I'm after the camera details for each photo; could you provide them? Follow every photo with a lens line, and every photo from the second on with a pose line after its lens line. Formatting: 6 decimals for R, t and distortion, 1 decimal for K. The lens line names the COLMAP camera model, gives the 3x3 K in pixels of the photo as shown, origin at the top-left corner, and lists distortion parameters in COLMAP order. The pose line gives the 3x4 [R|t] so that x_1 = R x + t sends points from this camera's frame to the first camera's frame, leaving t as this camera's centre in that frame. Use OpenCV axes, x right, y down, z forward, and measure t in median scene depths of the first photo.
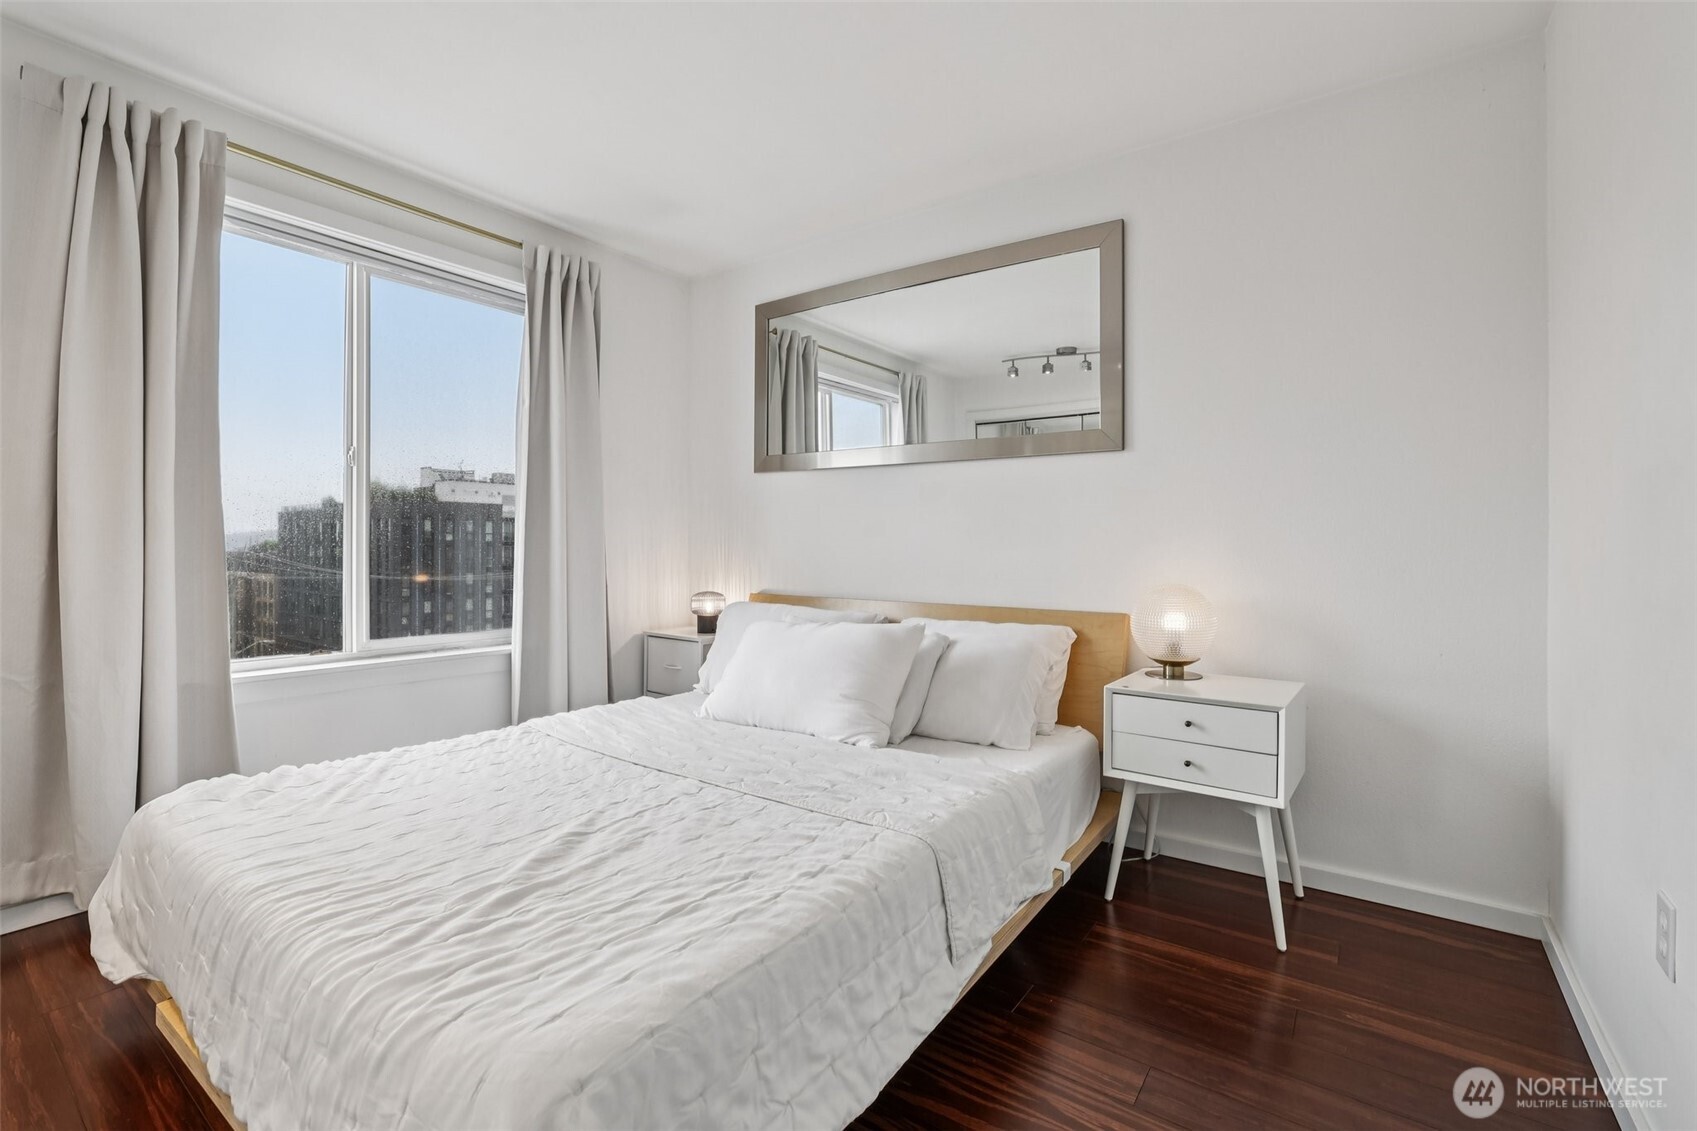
lens RADIAL K [[731.8, 0, 850.7], [0, 731.8, 556.2], [0, 0, 1]] dist [-0.040868, 0.014292]
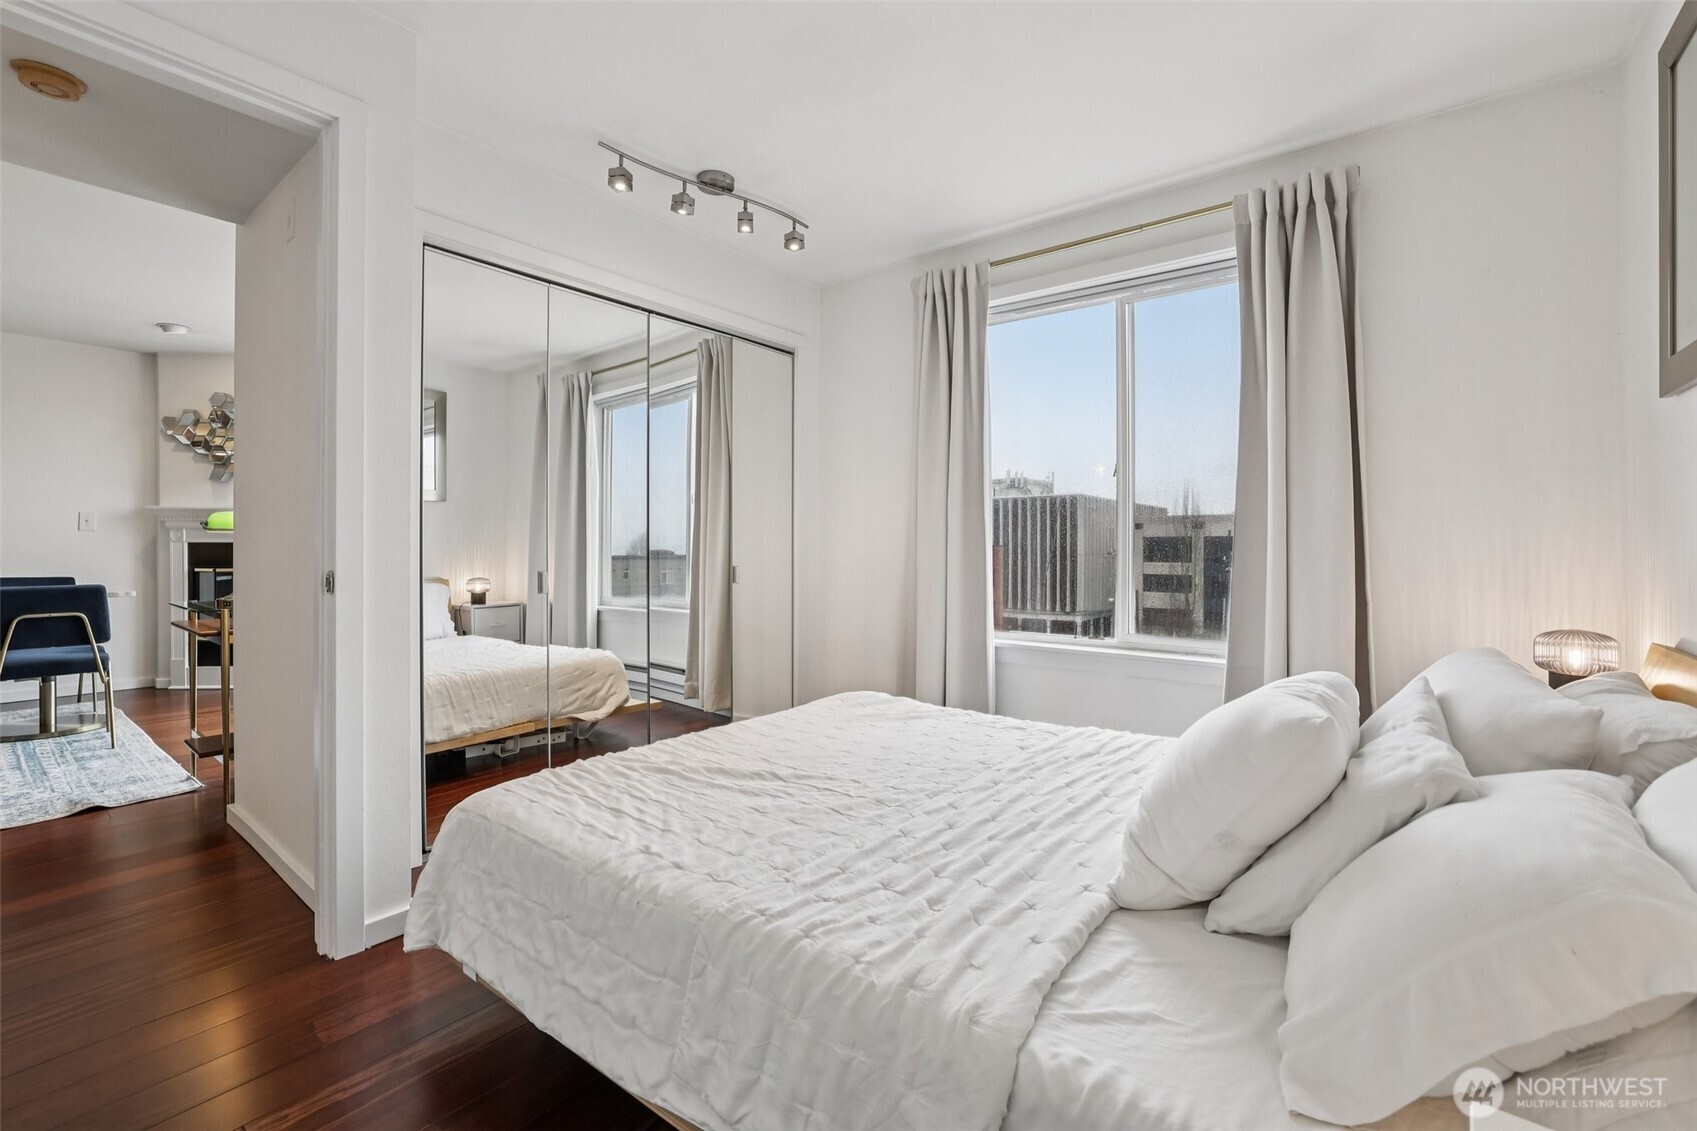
lens RADIAL K [[731.8, 0, 855.1], [0, 731.8, 566.5], [0, 0, 1]] dist [-0.040868, 0.014292]
pose [[-0.033981, 0.025715, -0.999092, 0.887875], [-0.012410, 0.999581, 0.026150, -0.019026], [0.999345, 0.013287, -0.033648, 1.175816]]
